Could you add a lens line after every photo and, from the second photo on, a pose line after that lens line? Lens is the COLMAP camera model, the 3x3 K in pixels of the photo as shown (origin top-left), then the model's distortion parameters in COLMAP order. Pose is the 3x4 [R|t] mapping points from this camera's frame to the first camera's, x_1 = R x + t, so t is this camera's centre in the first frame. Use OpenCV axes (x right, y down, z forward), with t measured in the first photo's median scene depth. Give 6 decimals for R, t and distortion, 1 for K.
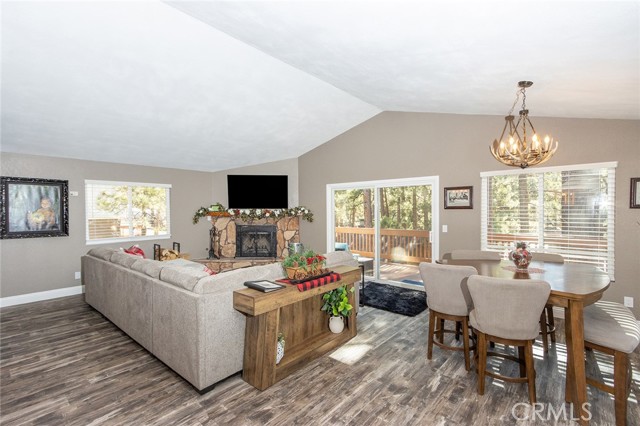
lens RADIAL K [[293.6, 0, 321.1], [0, 293.6, 212.4], [0, 0, 1]] dist [0.003029, -0.000944]
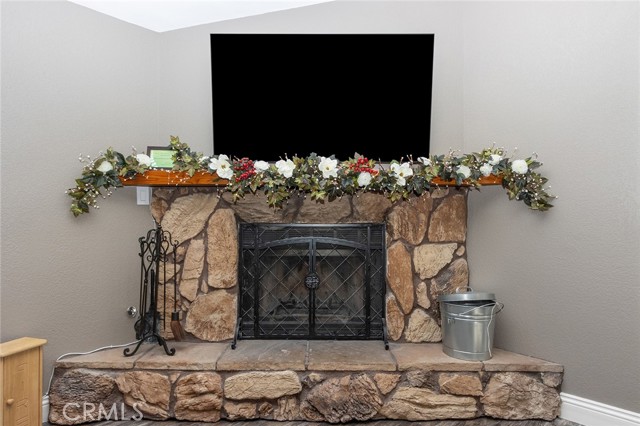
lens RADIAL K [[389.5, 0, 319.3], [0, 389.5, 213.9], [0, 0, 1]] dist [0.004463, 0.000358]
pose [[0.999230, 0.001443, -0.039203, -0.201335], [-0.002139, 0.999841, -0.017722, 0.041897], [0.039171, 0.017792, 0.999074, 0.642579]]
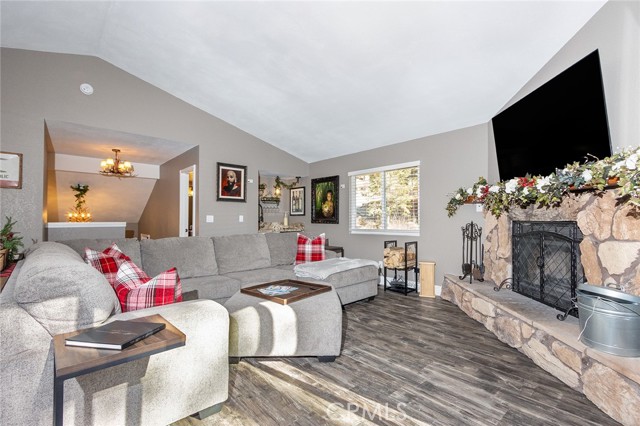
lens RADIAL K [[293.6, 0, 321.0], [0, 293.6, 216.1], [0, 0, 1]] dist [0.003029, -0.000944]
pose [[-0.093612, -0.011498, -0.995542, 0.199113], [-0.010096, 0.999893, -0.010599, 0.044838], [0.995558, 0.009059, -0.093719, 0.751590]]
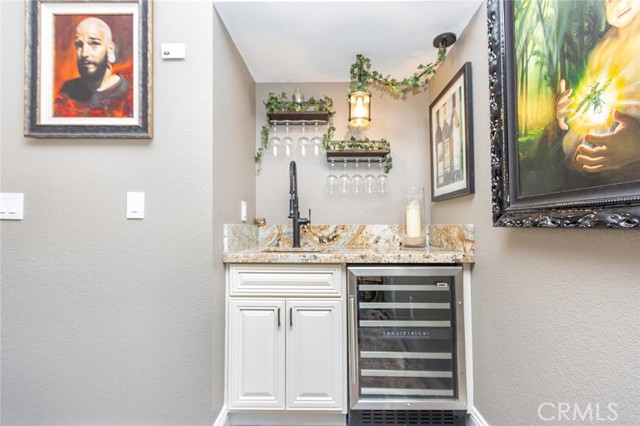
lens RADIAL K [[293.6, 0, 319.0], [0, 293.6, 212.8], [0, 0, 1]] dist [0.003029, -0.000944]
pose [[-0.750960, -0.018885, -0.660078, -0.519464], [-0.019171, 0.999793, -0.006793, 0.050764], [0.660070, 0.007553, -0.751166, 0.698064]]
